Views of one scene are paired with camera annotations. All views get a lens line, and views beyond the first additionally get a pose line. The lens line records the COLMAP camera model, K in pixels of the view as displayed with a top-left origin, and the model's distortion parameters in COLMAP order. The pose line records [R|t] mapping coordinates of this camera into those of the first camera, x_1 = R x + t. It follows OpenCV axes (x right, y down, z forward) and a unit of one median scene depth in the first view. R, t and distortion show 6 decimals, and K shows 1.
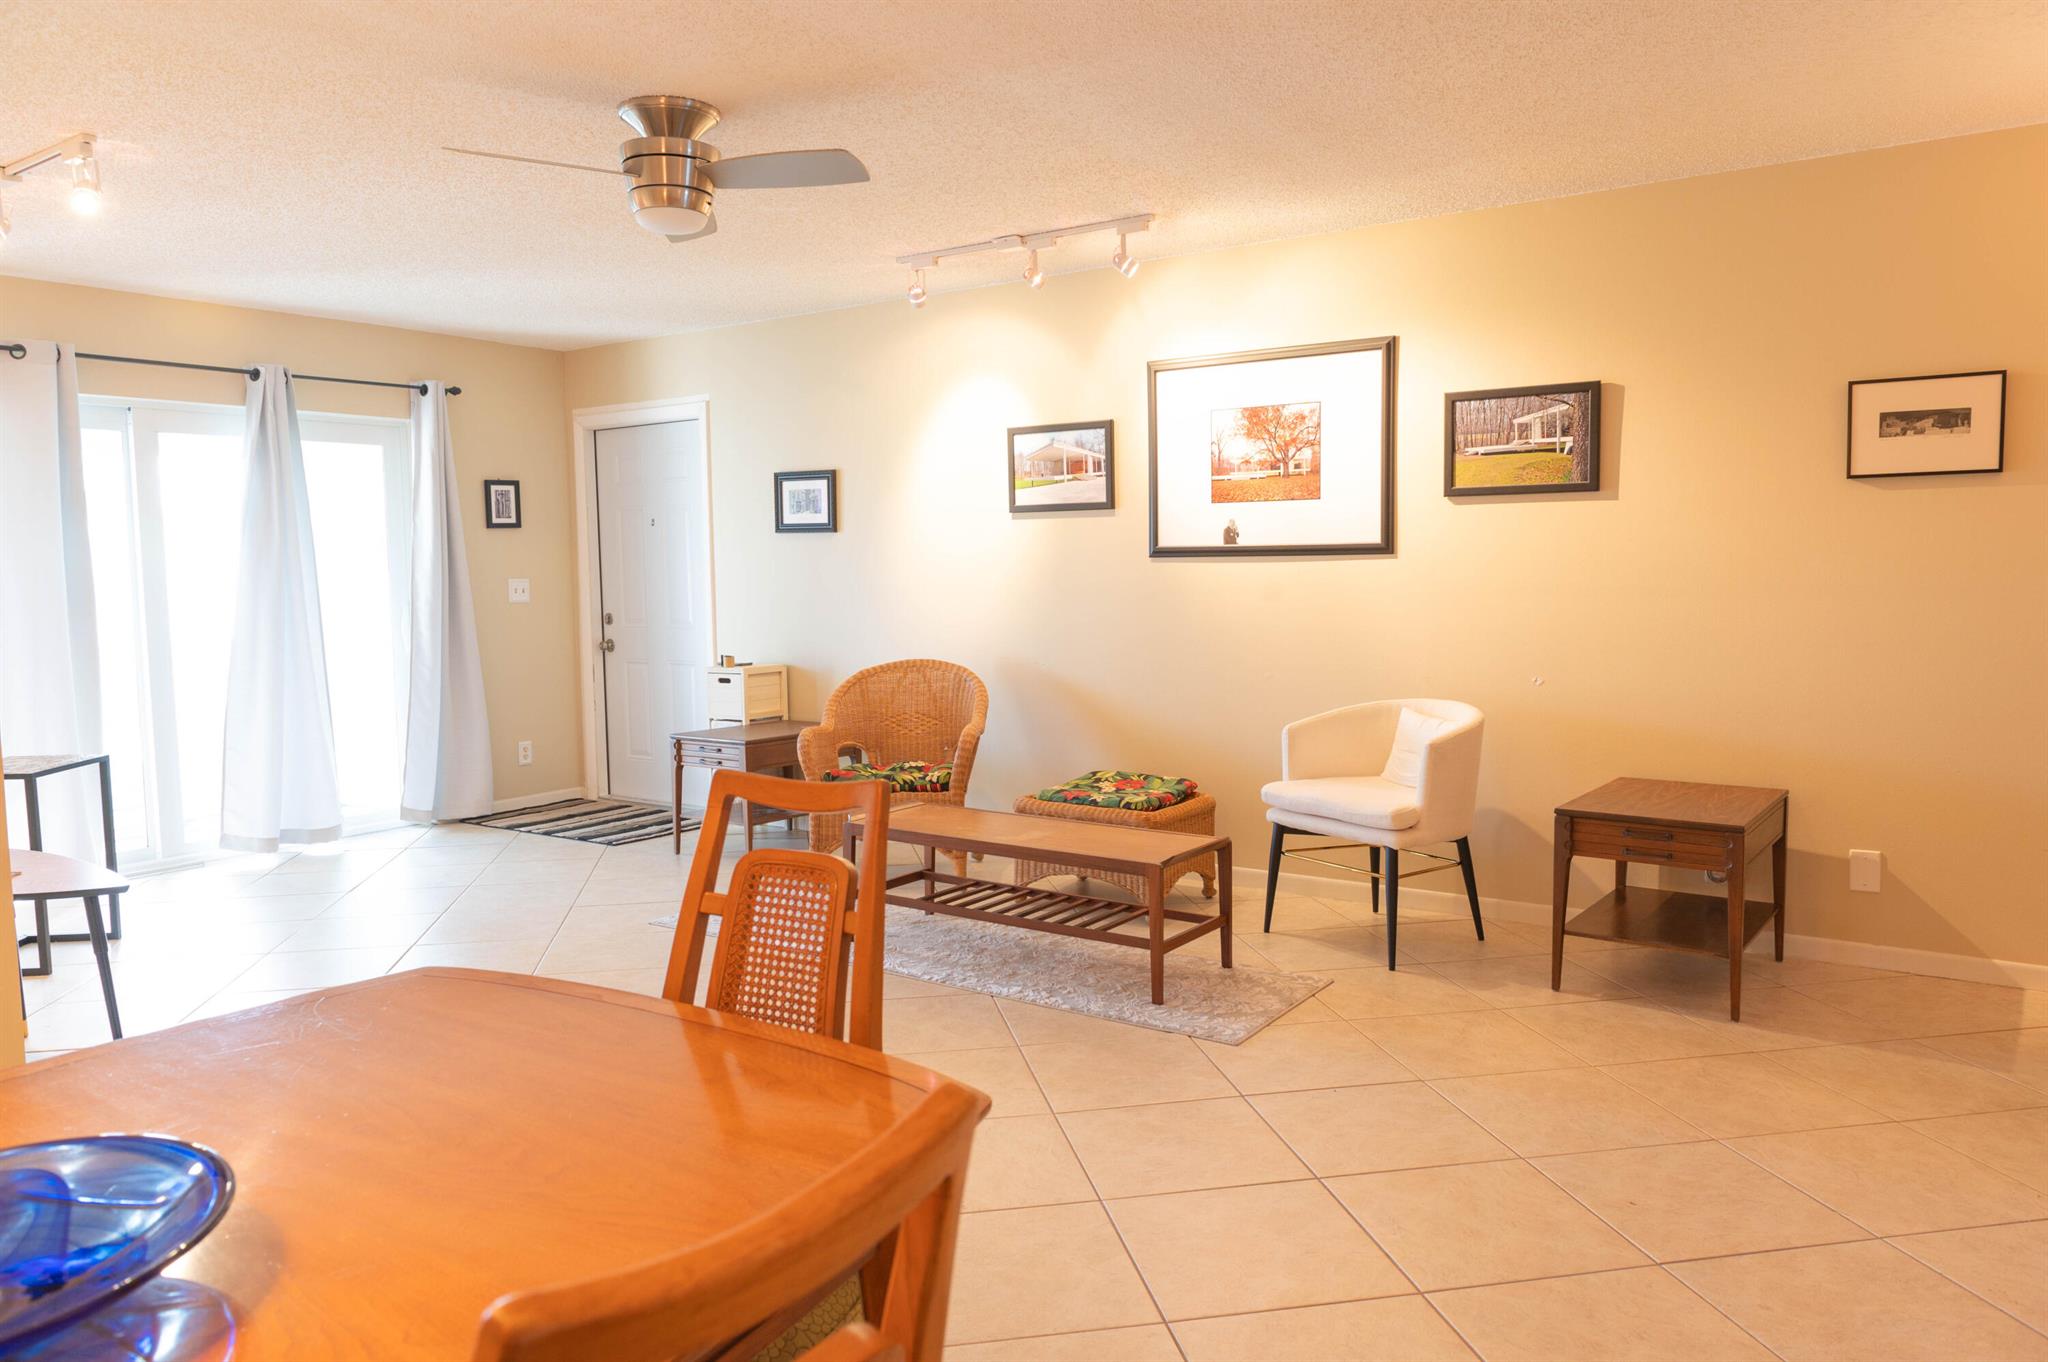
lens RADIAL K [[1385.1, 0, 1027.3], [0, 1385.1, 682.2], [0, 0, 1]] dist [-0.009777, -0.003823]
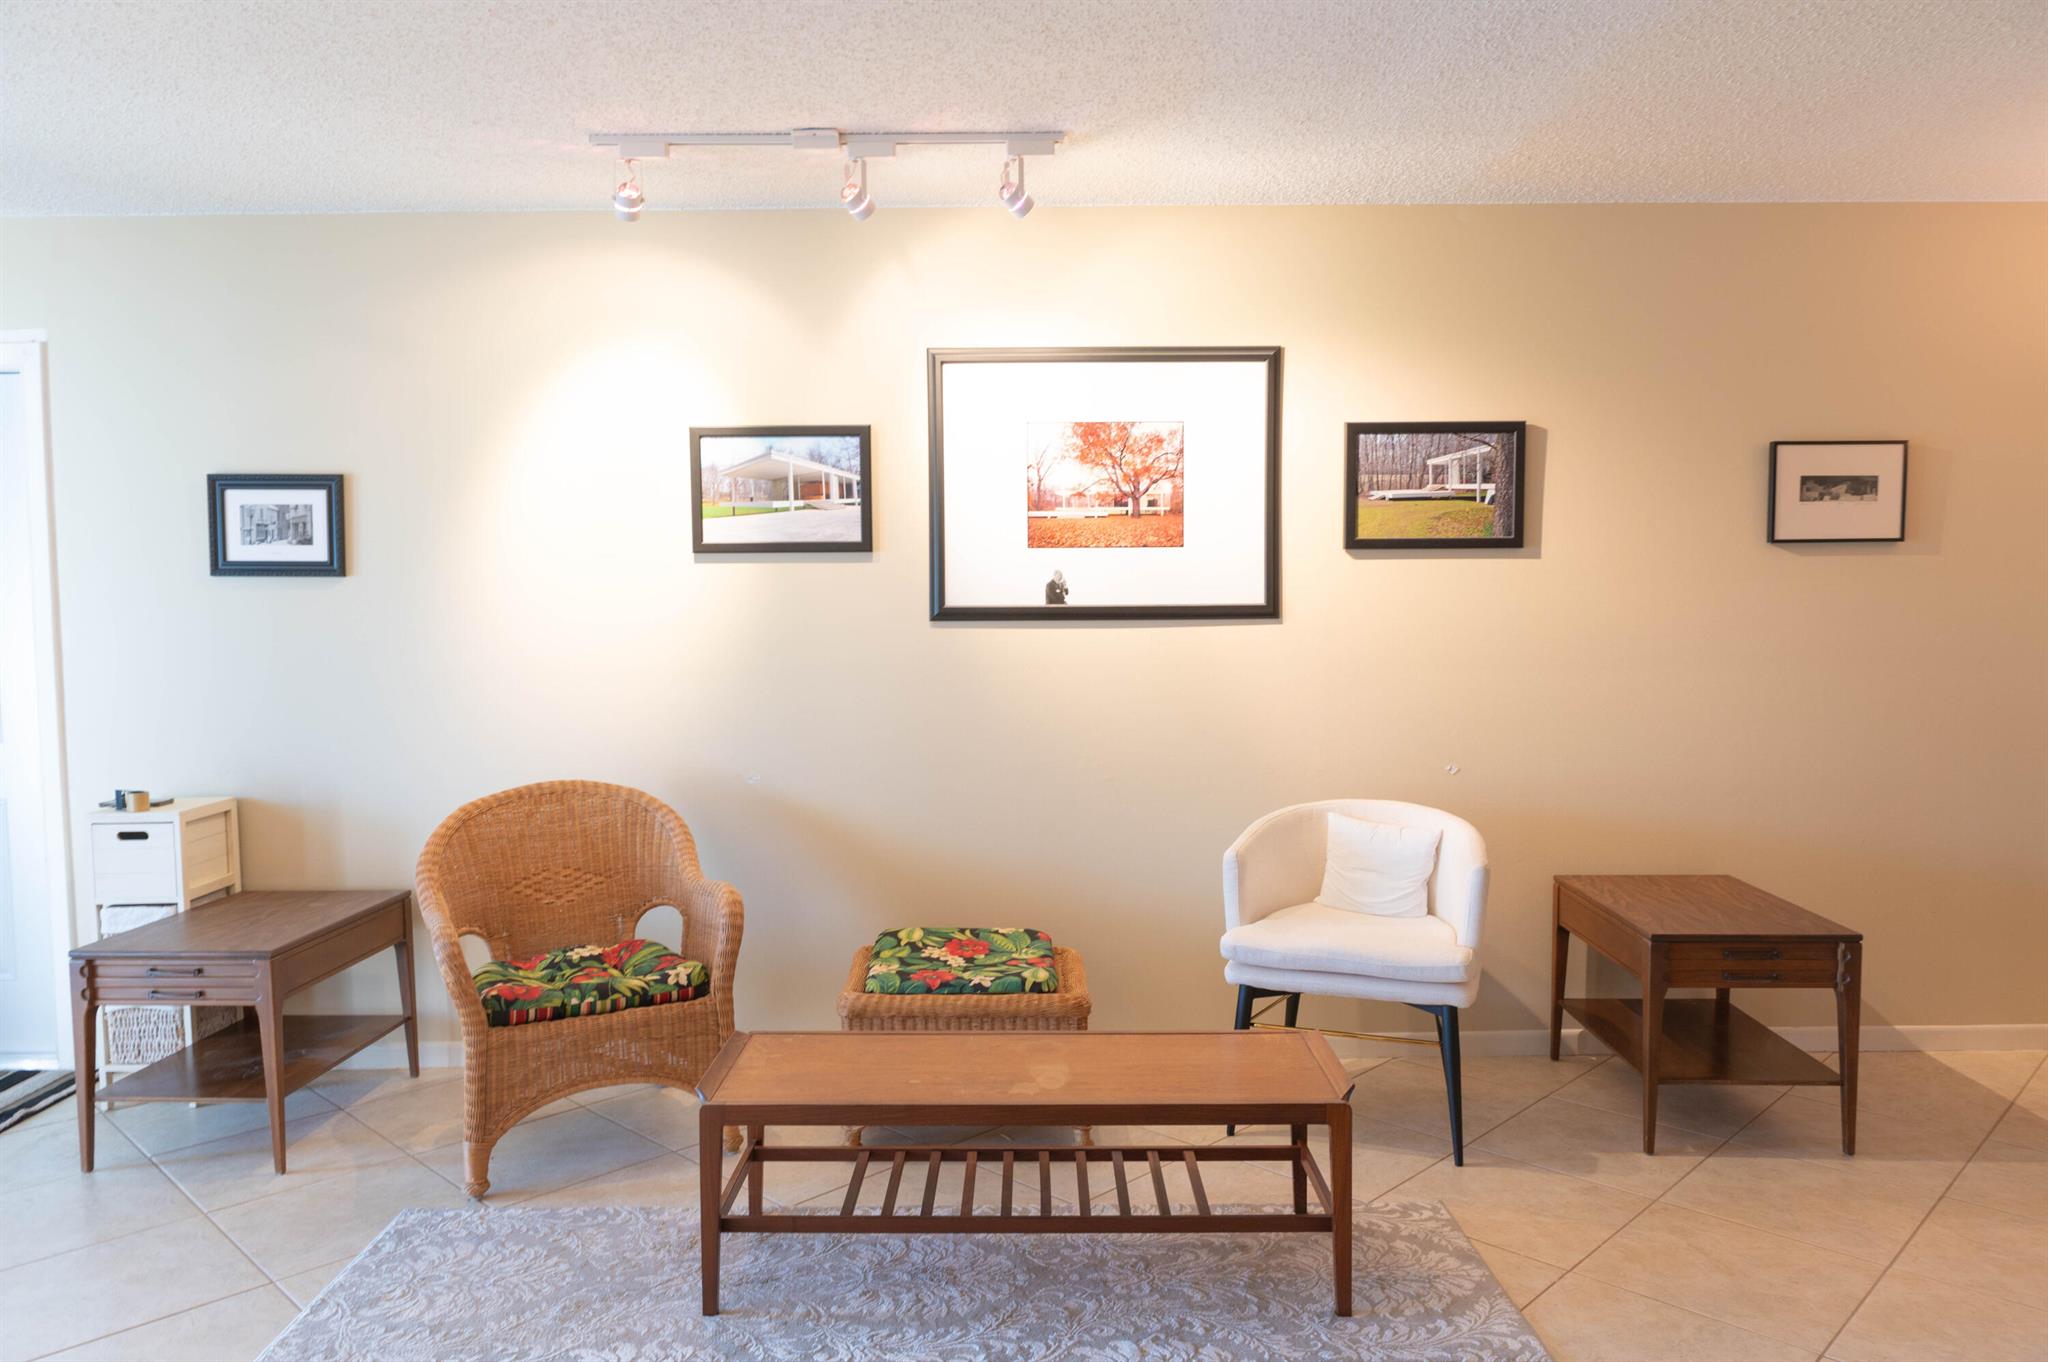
lens RADIAL K [[1385.1, 0, 1021.7], [0, 1385.1, 682.1], [0, 0, 1]] dist [-0.009777, -0.003823]
pose [[0.820604, -0.029092, 0.570756, -0.305953], [0.045591, 0.998853, -0.014636, -0.049581], [-0.569675, 0.038032, 0.820989, 0.417724]]
